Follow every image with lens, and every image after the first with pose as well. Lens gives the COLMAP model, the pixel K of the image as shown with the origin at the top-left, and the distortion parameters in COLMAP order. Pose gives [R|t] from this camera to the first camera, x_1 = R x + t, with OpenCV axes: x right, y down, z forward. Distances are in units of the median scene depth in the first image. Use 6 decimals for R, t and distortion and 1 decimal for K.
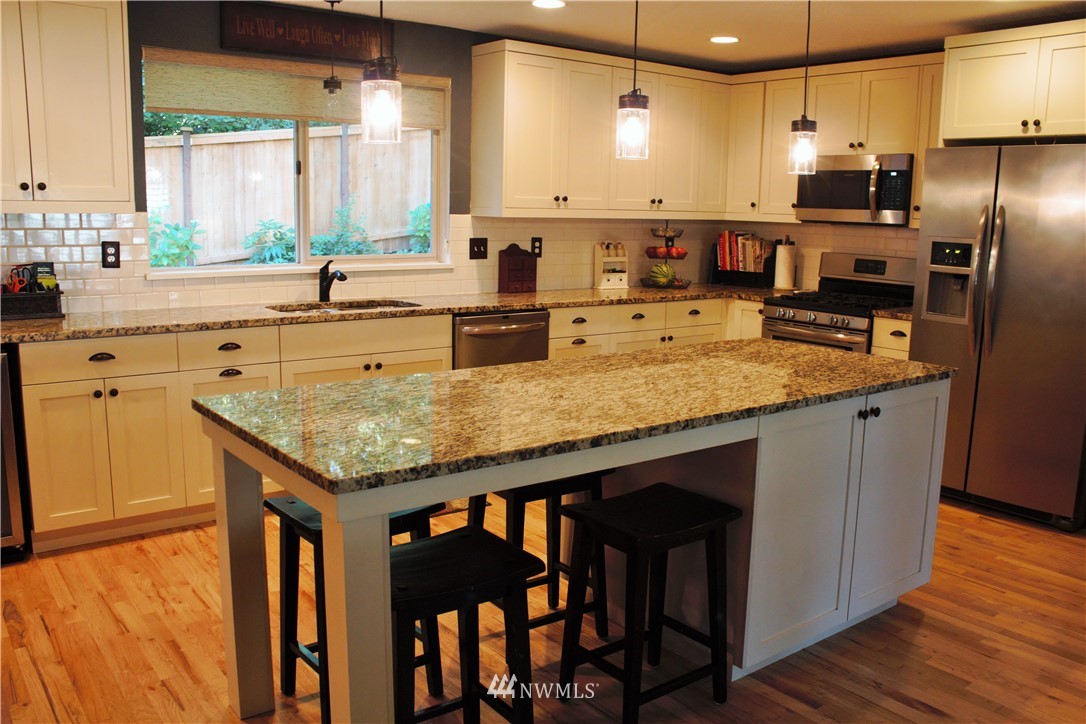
lens RADIAL K [[909.6, 0, 553.7], [0, 909.6, 366.1], [0, 0, 1]] dist [-0.164842, 0.145027]
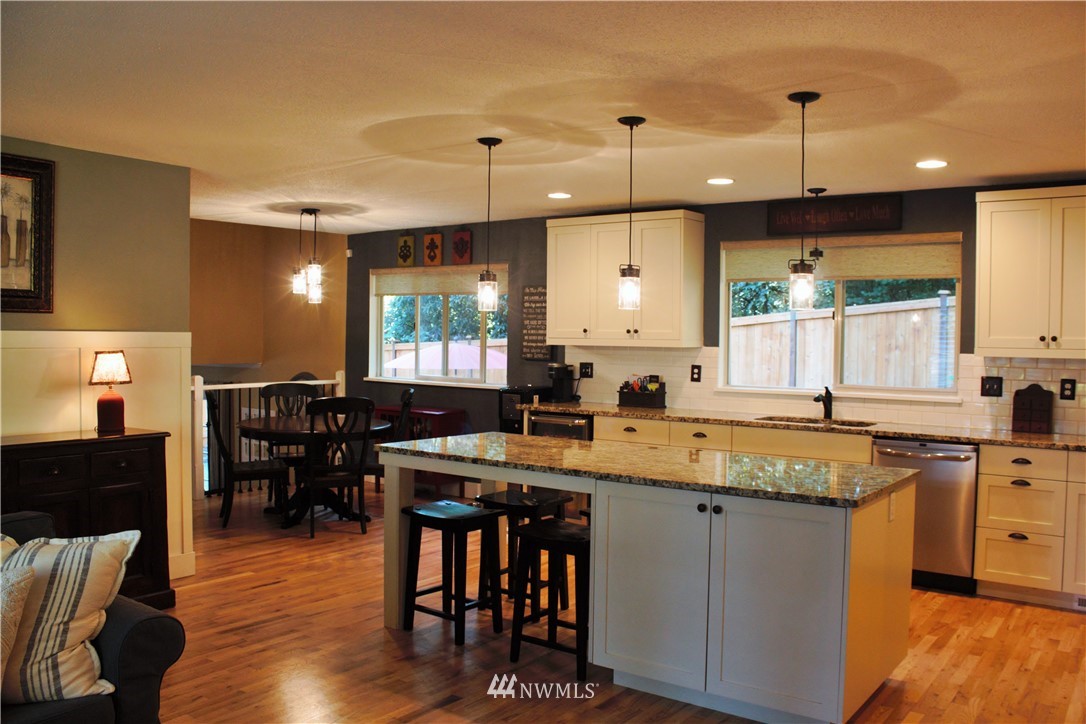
lens RADIAL K [[909.6, 0, 553.7], [0, 909.6, 366.1], [0, 0, 1]] dist [-0.164842, 0.145027]
pose [[0.281134, 0.015229, -0.959548, 0.853676], [-0.173224, 0.984256, -0.035131, -0.033047], [0.943905, 0.176093, 0.279346, 0.261023]]
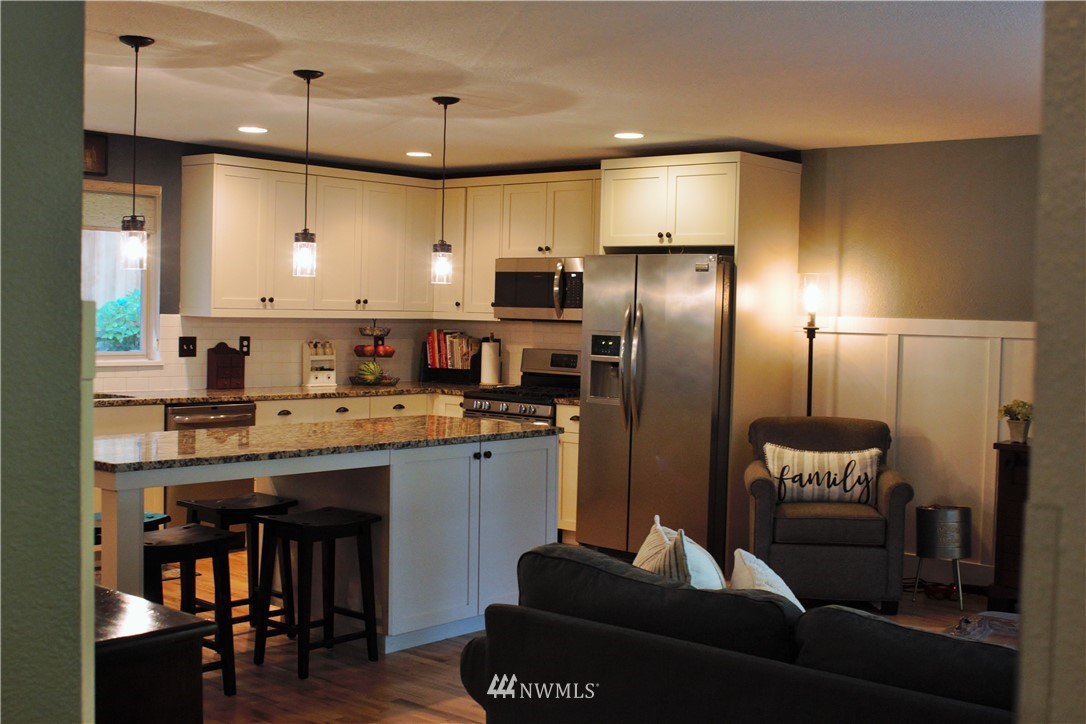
lens RADIAL K [[1300.4, 0, 543.0], [0, 1300.4, 362.0], [0, 0, 1]] dist [-0.084608, 0.026911]
pose [[0.980708, -0.005784, 0.195392, 0.031117], [0.030685, 0.991725, -0.124661, 0.096992], [-0.193054, 0.128251, 0.972770, -0.593150]]
